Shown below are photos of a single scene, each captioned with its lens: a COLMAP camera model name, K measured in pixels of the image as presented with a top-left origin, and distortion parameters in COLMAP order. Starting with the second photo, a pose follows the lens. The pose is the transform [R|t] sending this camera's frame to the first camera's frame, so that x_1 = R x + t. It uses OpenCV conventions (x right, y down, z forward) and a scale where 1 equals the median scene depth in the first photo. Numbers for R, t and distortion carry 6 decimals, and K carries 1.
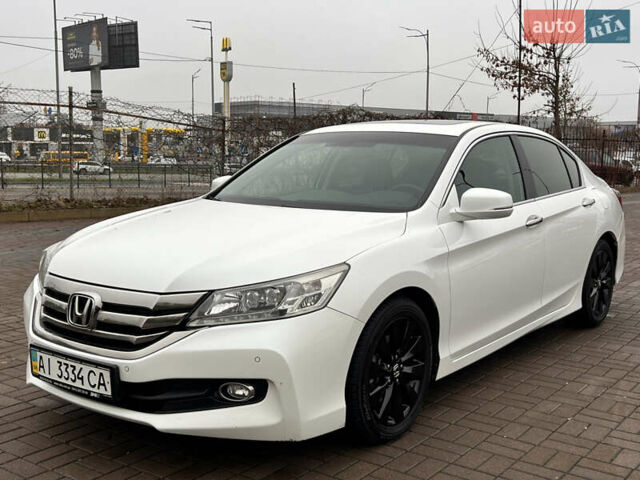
lens RADIAL K [[794.1, 0, 320.0], [0, 794.1, 240.0], [0, 0, 1]] dist [0.045105, -0.015957]
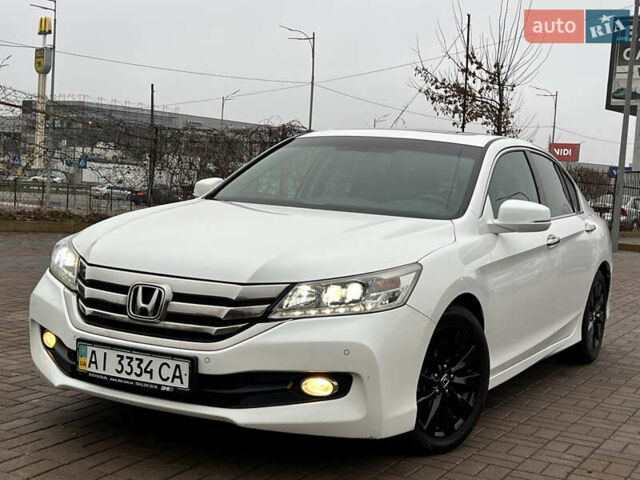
lens RADIAL K [[988.9, 0, 320.0], [0, 988.9, 240.0], [0, 0, 1]] dist [0.240168, -1.005290]
pose [[0.984016, 0.045431, 0.172187, -0.301199], [-0.035187, 0.997451, -0.062083, 0.080956], [-0.174568, 0.055032, 0.983106, -0.199718]]
